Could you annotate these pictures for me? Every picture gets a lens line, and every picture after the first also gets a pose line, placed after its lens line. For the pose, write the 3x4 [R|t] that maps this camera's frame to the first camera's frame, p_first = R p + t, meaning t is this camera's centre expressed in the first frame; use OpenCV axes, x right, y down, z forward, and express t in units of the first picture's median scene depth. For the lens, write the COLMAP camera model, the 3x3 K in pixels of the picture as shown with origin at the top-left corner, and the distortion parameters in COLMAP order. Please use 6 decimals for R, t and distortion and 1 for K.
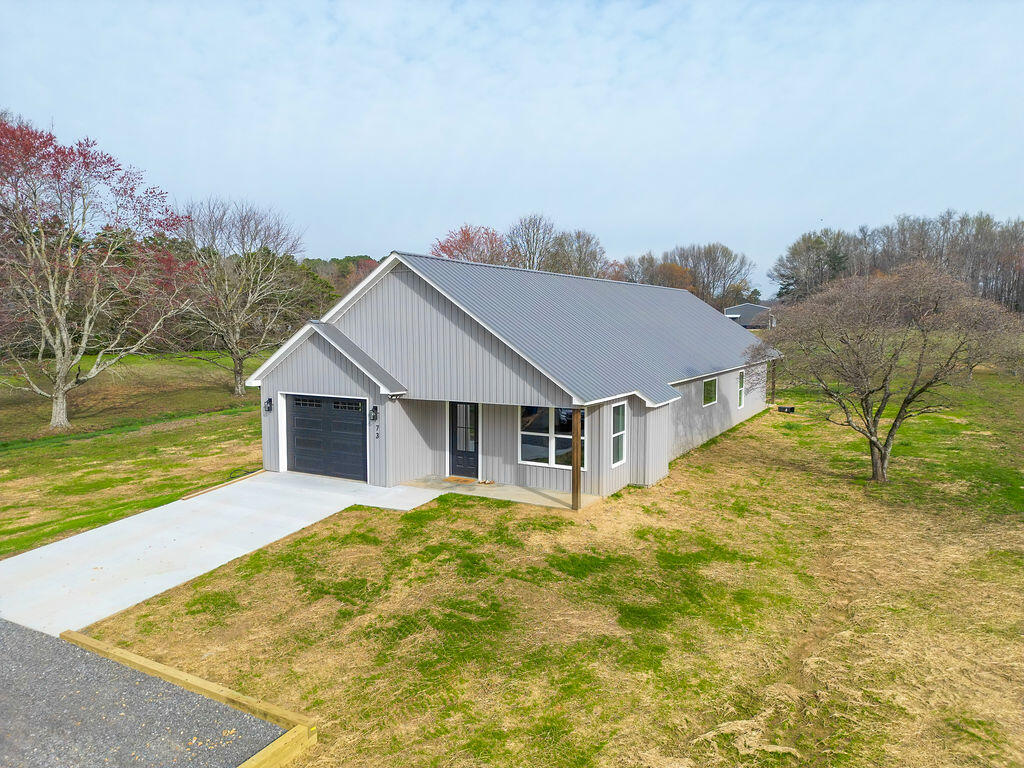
lens RADIAL K [[712.3, 0, 514.6], [0, 712.3, 380.7], [0, 0, 1]] dist [0.081187, -0.080610]
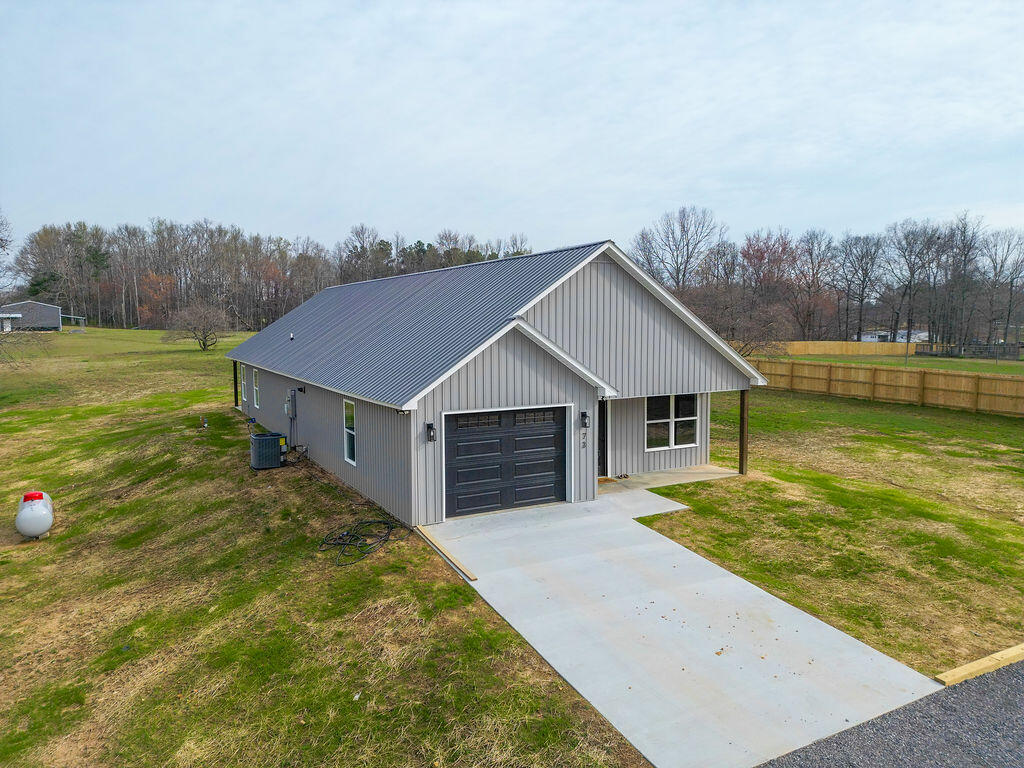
lens RADIAL K [[712.3, 0, 514.6], [0, 712.3, 380.7], [0, 0, 1]] dist [0.081187, -0.080610]
pose [[0.515354, -0.069901, 0.854122, -1.013538], [0.071865, 0.996682, 0.038207, -0.043951], [-0.853959, 0.041691, 0.518668, 0.626670]]
